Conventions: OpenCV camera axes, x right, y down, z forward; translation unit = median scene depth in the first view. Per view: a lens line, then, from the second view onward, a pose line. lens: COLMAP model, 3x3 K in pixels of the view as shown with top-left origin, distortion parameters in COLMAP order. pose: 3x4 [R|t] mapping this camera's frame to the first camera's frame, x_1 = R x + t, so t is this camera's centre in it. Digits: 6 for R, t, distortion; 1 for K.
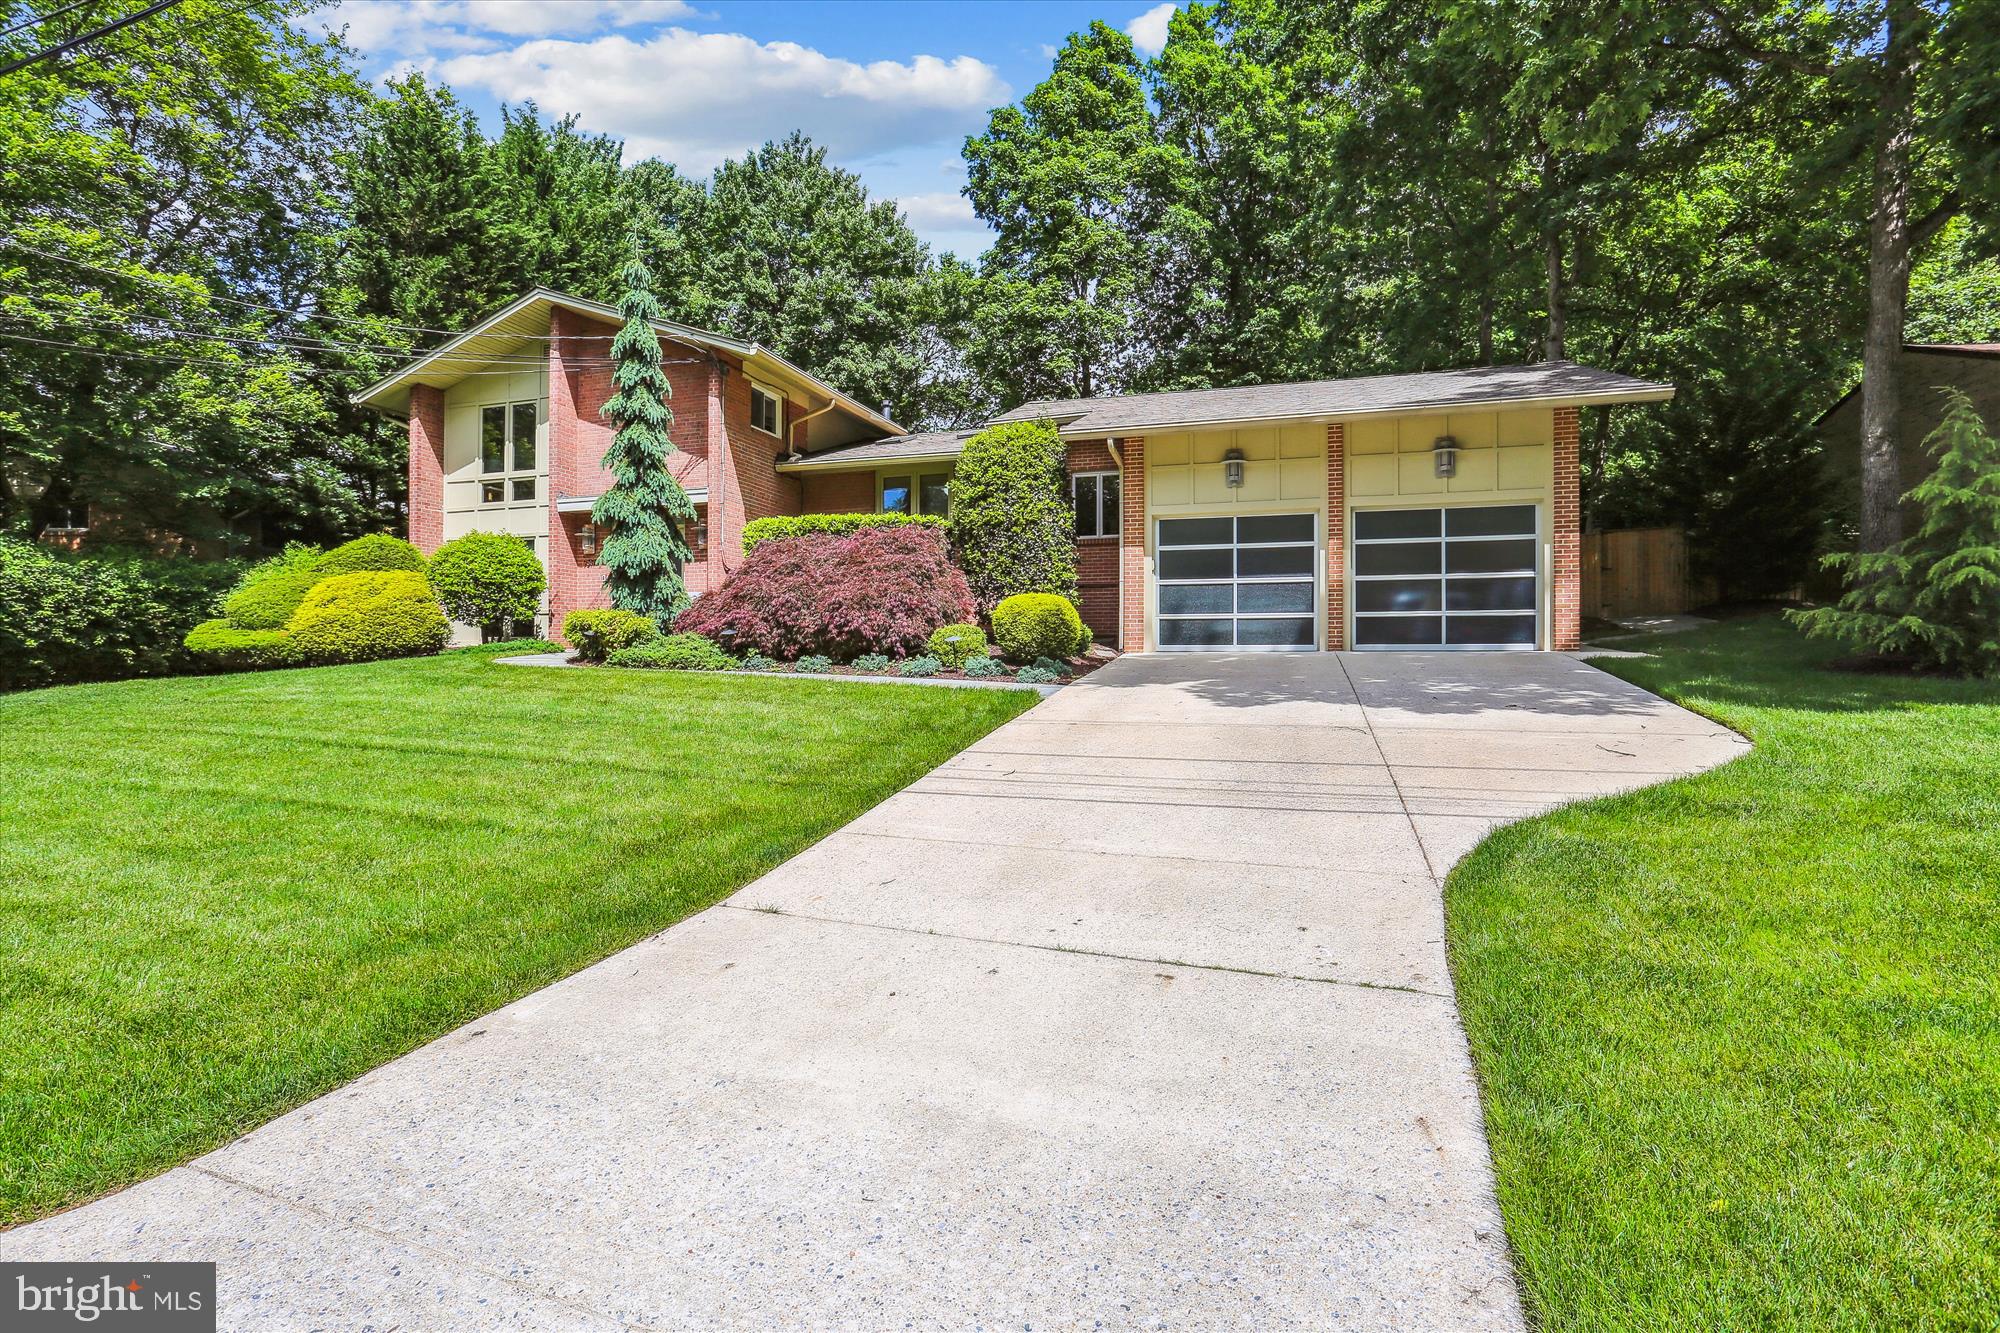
lens RADIAL K [[969.2, 0, 993.3], [0, 969.2, 663.3], [0, 0, 1]] dist [-0.059613, 0.036159]
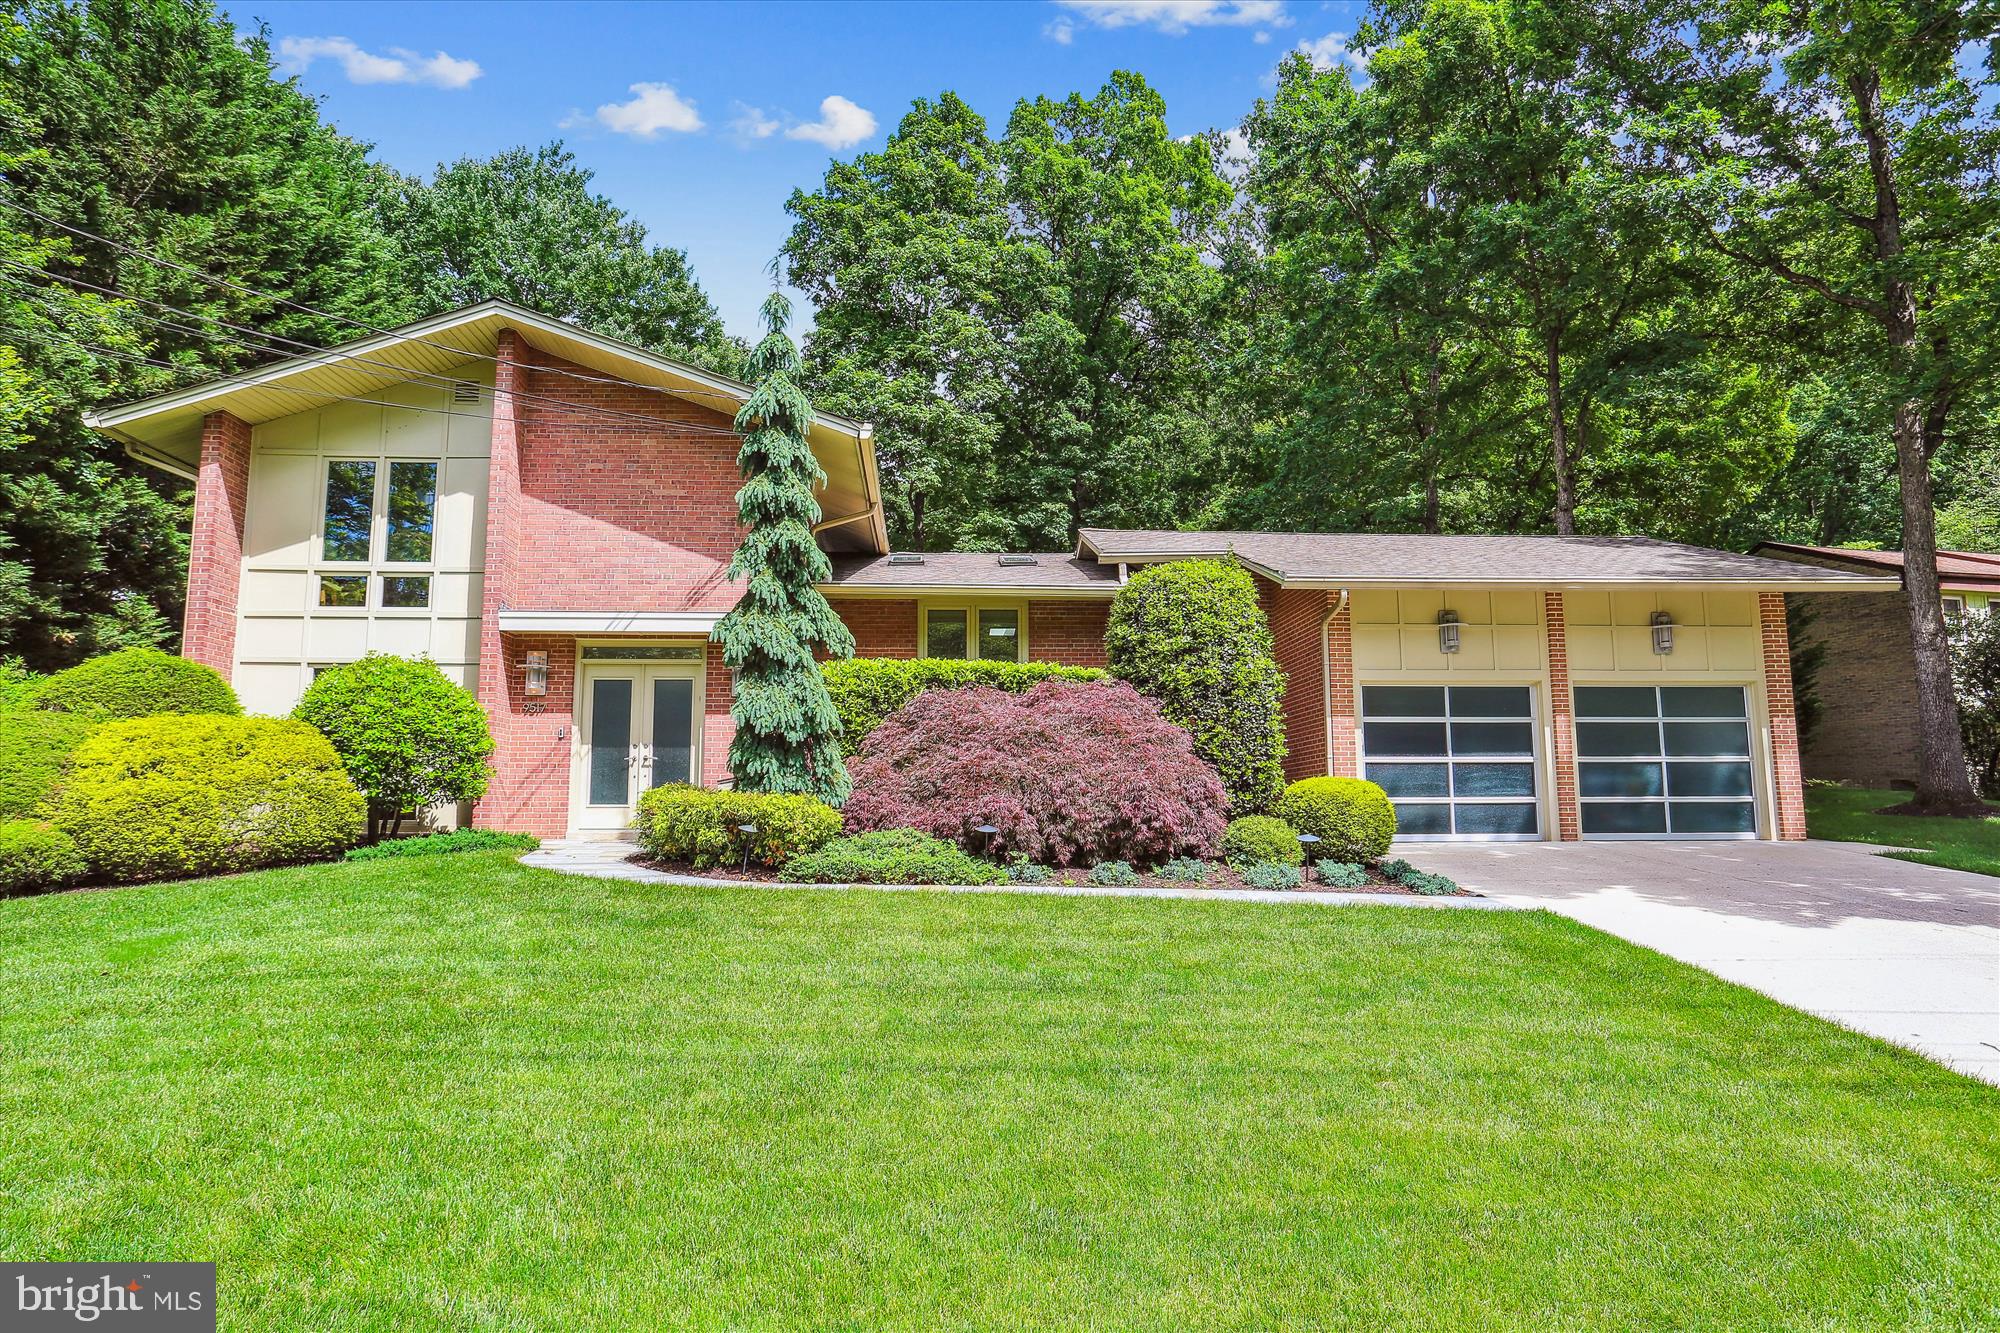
lens RADIAL K [[1156.6, 0, 1000.0], [0, 1156.6, 666.5], [0, 0, 1]] dist [-0.037758, 0.049628]
pose [[0.931096, 0.043744, 0.362141, -0.500128], [0.005078, 0.991133, -0.132776, -0.032447], [-0.364738, 0.125466, 0.922618, 0.178977]]
